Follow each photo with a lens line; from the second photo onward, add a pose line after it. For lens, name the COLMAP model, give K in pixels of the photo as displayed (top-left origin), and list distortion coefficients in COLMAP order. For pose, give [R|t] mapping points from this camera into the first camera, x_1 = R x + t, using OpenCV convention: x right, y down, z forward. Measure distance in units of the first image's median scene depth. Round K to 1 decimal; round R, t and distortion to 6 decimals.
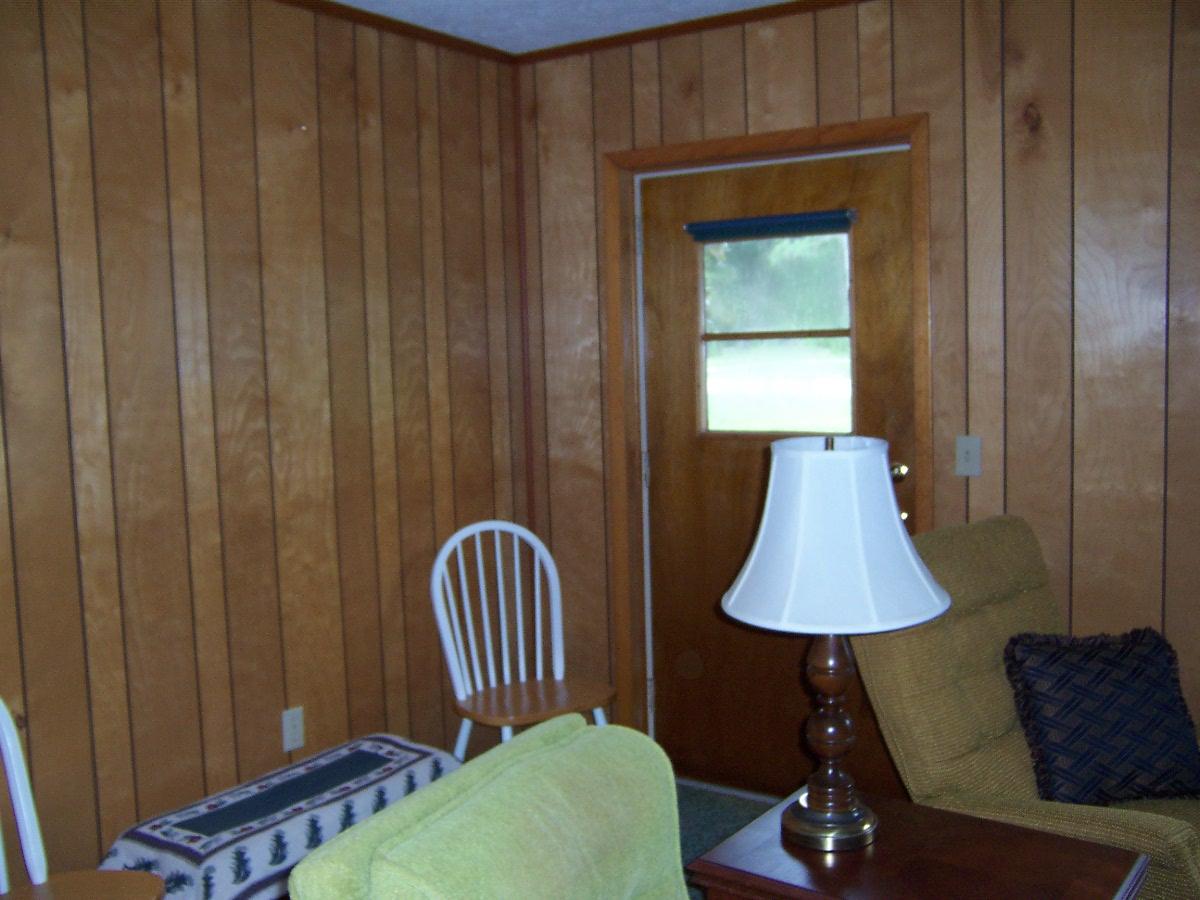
lens RADIAL K [[1192.4, 0, 600.0], [0, 1192.4, 450.0], [0, 0, 1]] dist [-0.126000, 0.208658]
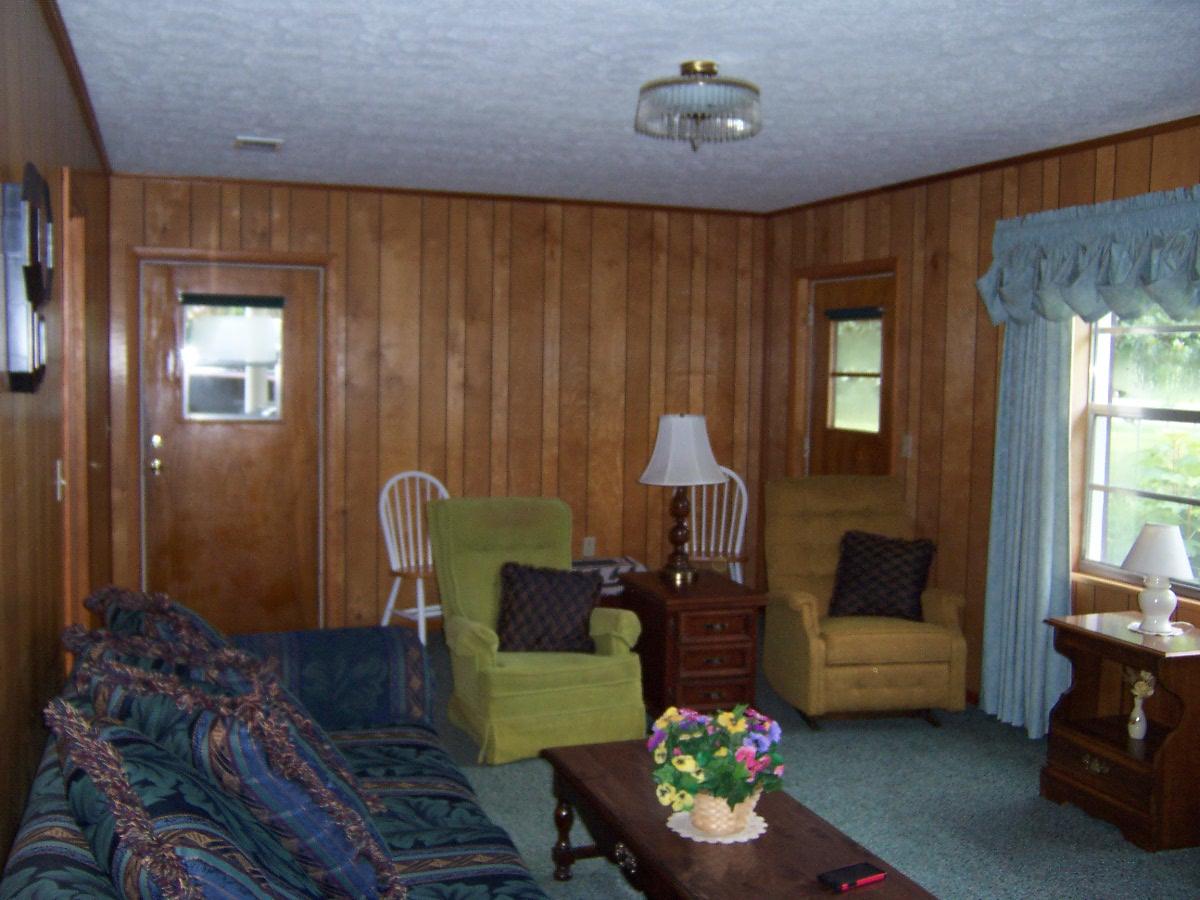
lens RADIAL K [[1192.4, 0, 600.0], [0, 1192.4, 450.0], [0, 0, 1]] dist [-0.126000, 0.208658]
pose [[0.821714, 0.082141, -0.563949, 0.953139], [-0.094623, 0.995488, 0.007124, 0.045445], [0.561989, 0.047509, 0.825779, -0.770410]]
